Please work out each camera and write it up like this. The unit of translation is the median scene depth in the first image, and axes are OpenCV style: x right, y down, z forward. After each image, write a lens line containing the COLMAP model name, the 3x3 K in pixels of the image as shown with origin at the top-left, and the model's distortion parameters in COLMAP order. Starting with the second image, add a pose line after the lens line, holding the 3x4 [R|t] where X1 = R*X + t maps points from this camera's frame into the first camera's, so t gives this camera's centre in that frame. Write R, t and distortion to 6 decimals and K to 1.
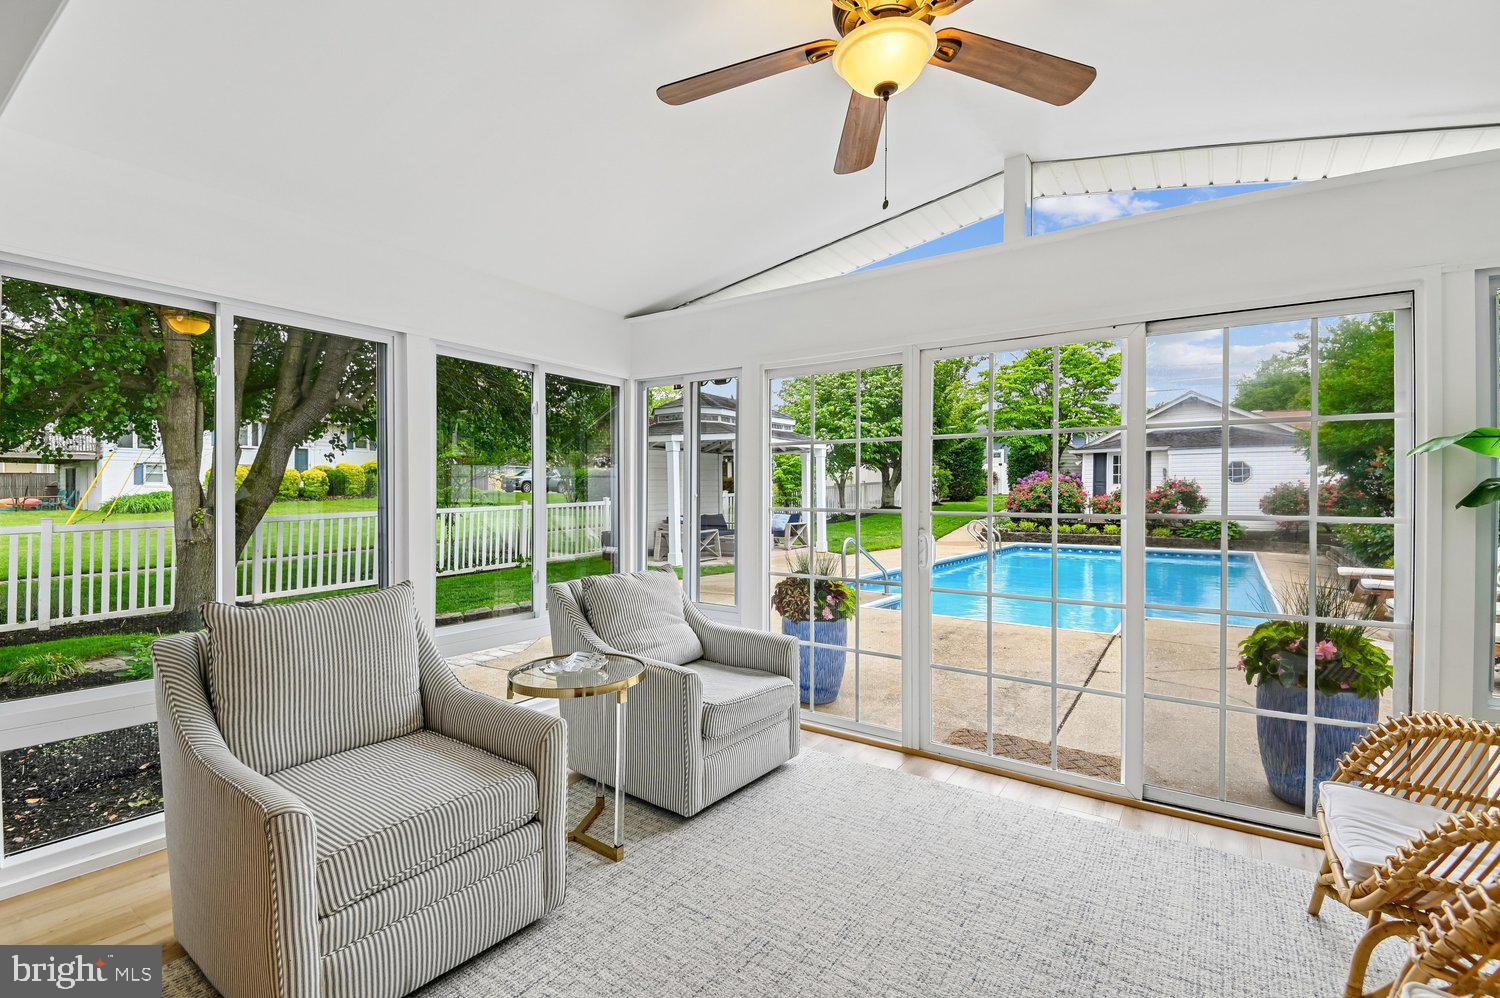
lens RADIAL K [[697.8, 0, 752.3], [0, 697.8, 493.1], [0, 0, 1]] dist [-0.002282, -0.000520]
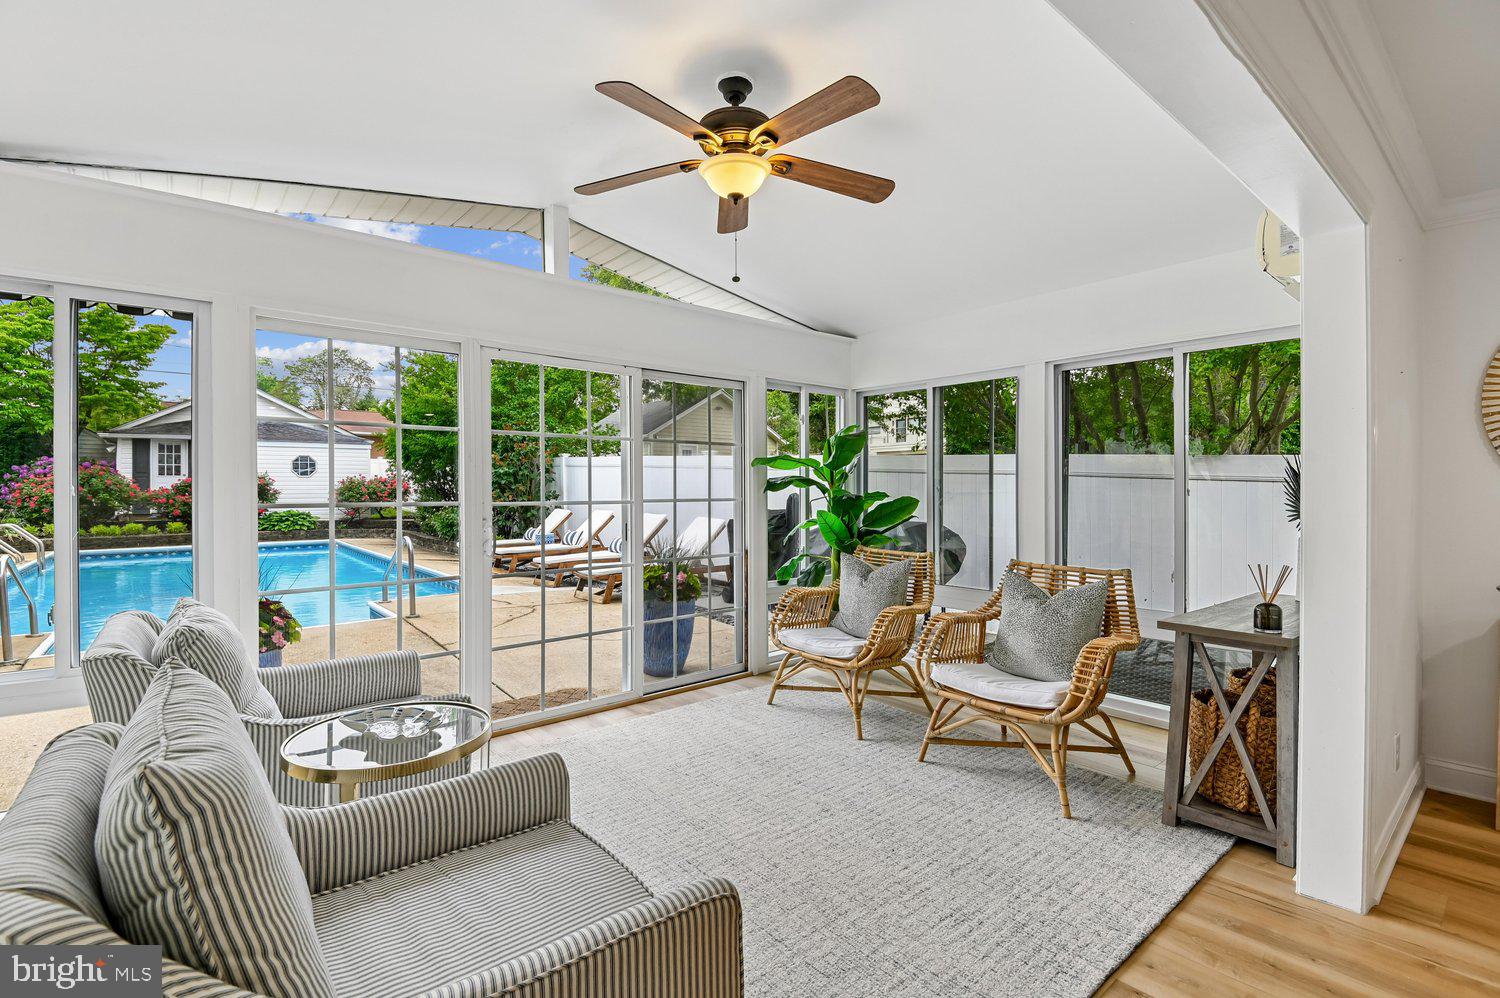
lens RADIAL K [[697.8, 0, 752.3], [0, 697.8, 493.1], [0, 0, 1]] dist [-0.002282, -0.000520]
pose [[0.241301, -0.013466, 0.970357, -0.176768], [0.002564, 0.999909, 0.013239, -0.001003], [-0.970447, -0.000706, 0.241314, 0.094407]]
